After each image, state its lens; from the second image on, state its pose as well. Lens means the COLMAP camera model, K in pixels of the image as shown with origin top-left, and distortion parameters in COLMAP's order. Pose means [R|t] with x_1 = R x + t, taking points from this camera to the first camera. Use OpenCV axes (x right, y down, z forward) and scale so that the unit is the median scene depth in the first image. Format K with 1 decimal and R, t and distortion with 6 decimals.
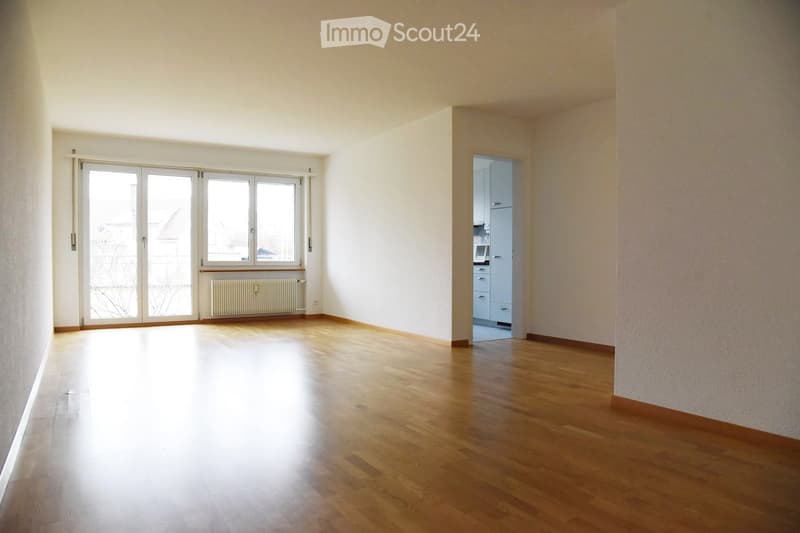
lens RADIAL K [[585.0, 0, 404.0], [0, 585.0, 269.2], [0, 0, 1]] dist [-0.123929, 0.074190]
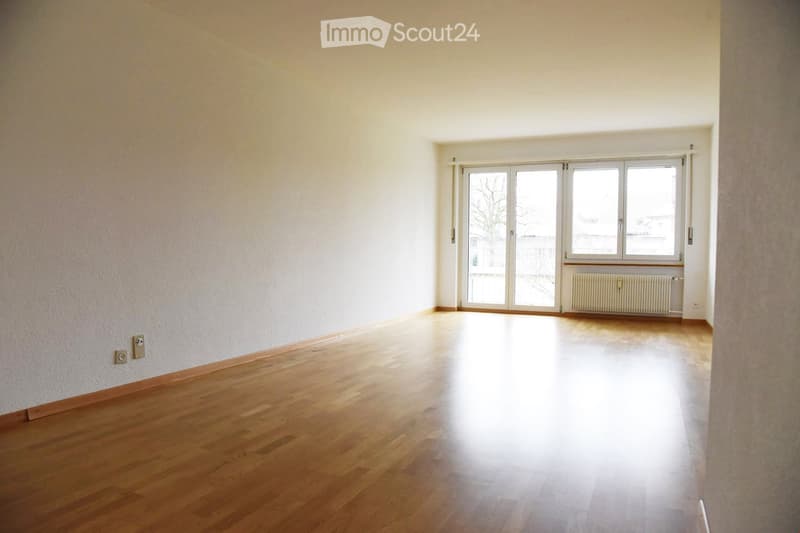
lens RADIAL K [[585.0, 0, 404.0], [0, 585.0, 269.2], [0, 0, 1]] dist [-0.123929, 0.074190]
pose [[0.513086, 0.033052, -0.857701, 0.362678], [-0.022139, 0.999435, 0.025270, -0.006340], [0.858052, 0.006023, 0.513528, 0.247927]]
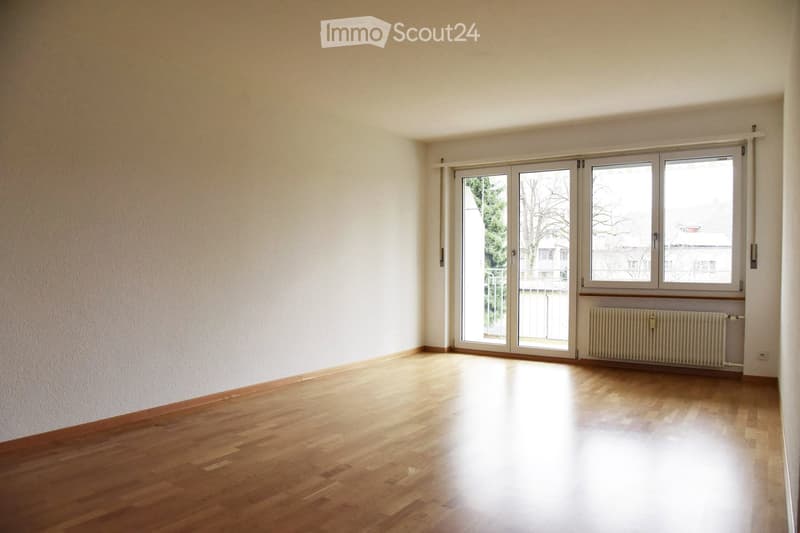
lens RADIAL K [[585.0, 0, 404.0], [0, 585.0, 269.2], [0, 0, 1]] dist [-0.123929, 0.074190]
pose [[0.364896, 0.013915, -0.930944, 0.257286], [-0.015820, 0.999837, 0.008744, -0.031219], [0.930914, 0.011537, 0.365056, 0.514045]]
